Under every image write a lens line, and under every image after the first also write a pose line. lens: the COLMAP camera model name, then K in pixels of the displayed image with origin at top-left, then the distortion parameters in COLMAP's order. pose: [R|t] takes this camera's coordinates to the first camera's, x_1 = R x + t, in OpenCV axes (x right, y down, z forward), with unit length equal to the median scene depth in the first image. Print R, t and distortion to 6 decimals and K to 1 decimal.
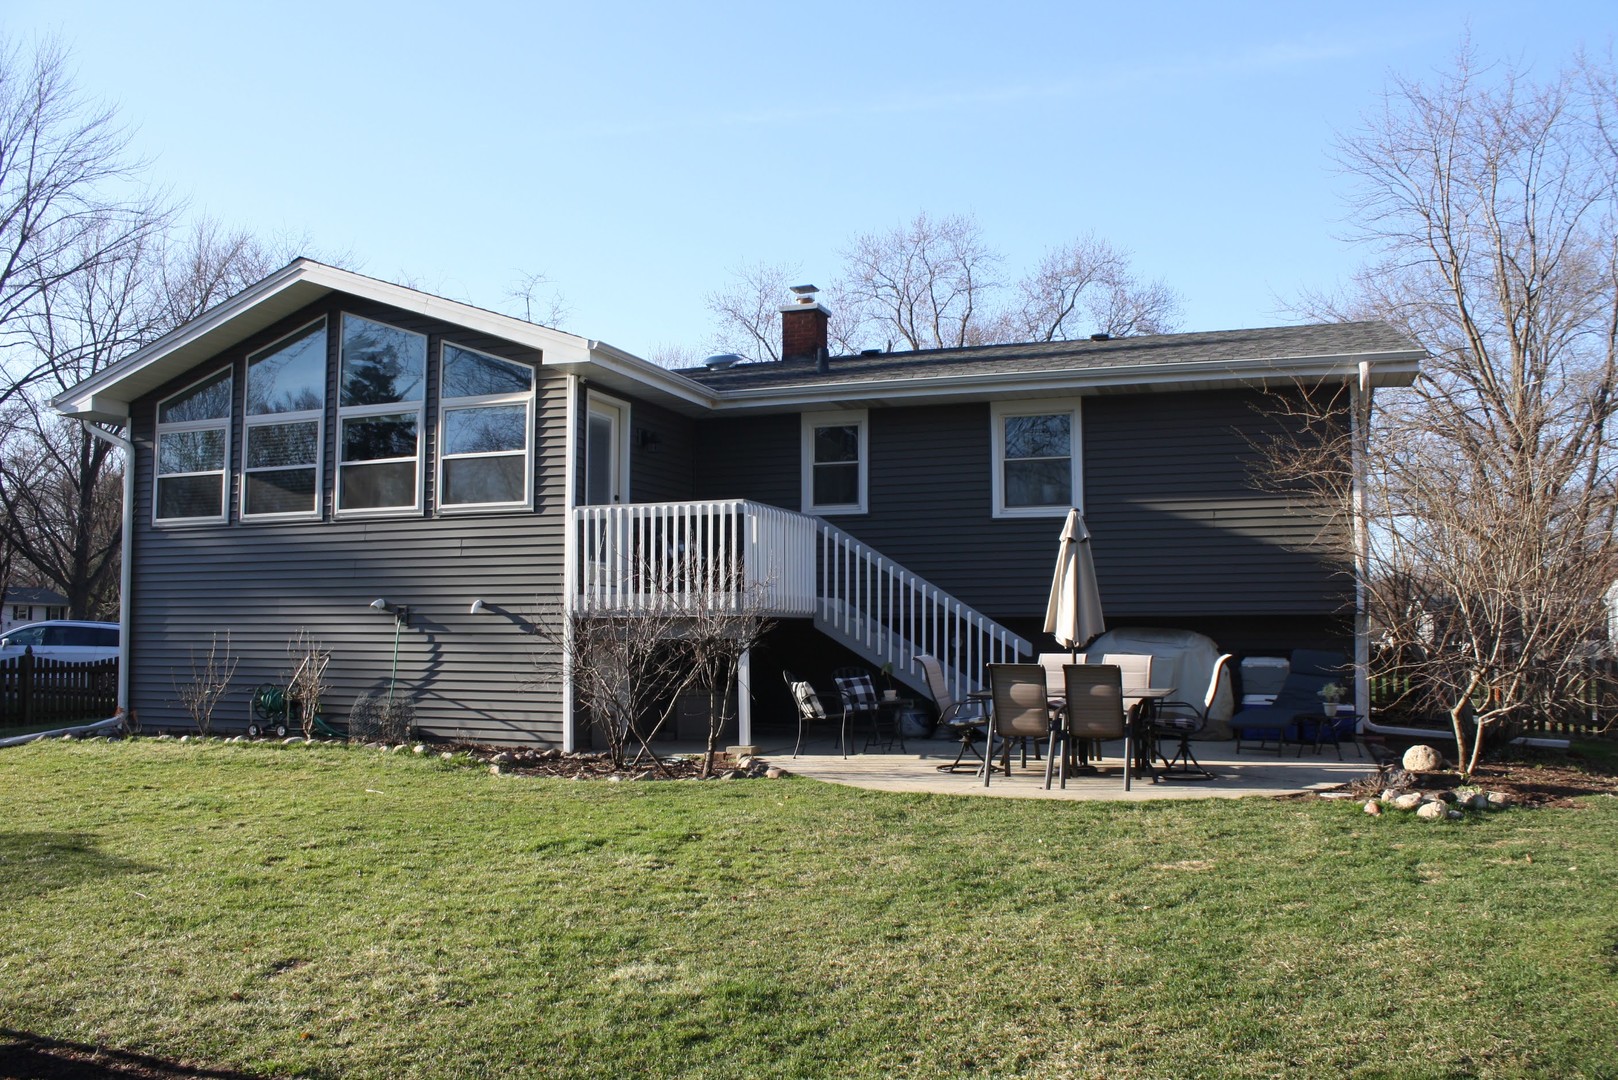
lens RADIAL K [[1328.2, 0, 807.8], [0, 1328.2, 572.3], [0, 0, 1]] dist [-0.153980, 0.128683]
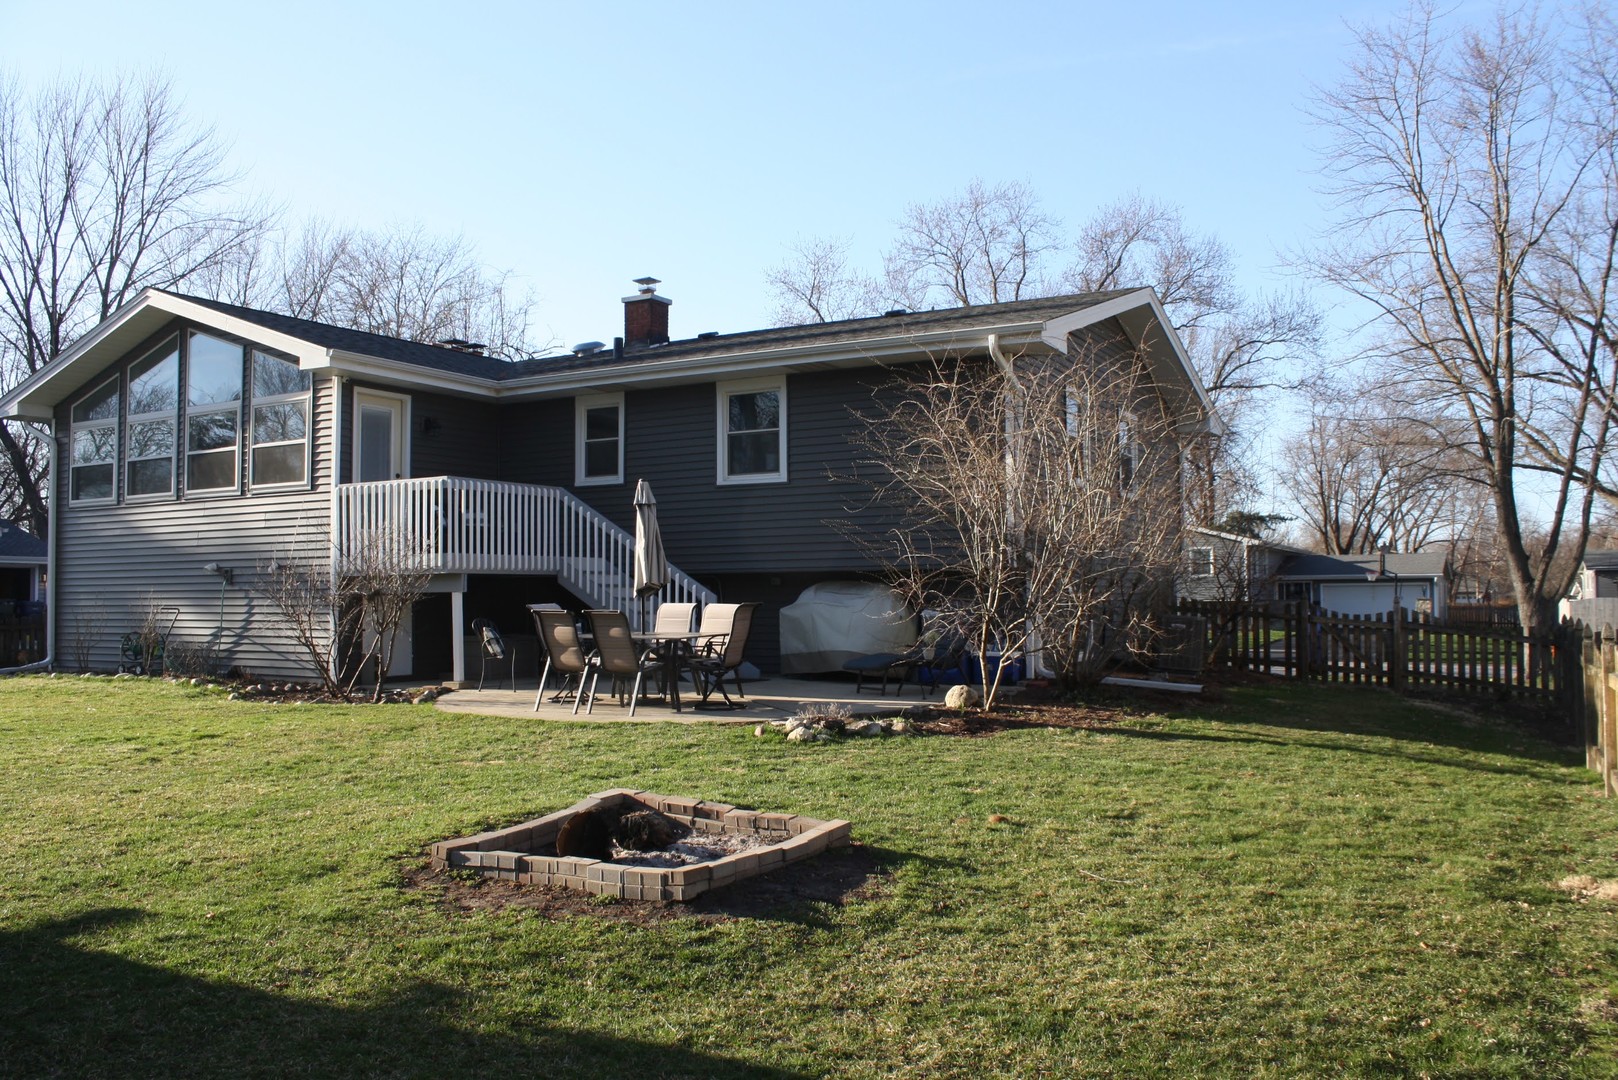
lens RADIAL K [[1328.2, 0, 807.8], [0, 1328.2, 572.3], [0, 0, 1]] dist [-0.153980, 0.128683]
pose [[0.987074, -0.008578, -0.160038, 0.405490], [0.013149, 0.999535, 0.027526, 0.003114], [0.159728, -0.029275, 0.986727, -0.107712]]
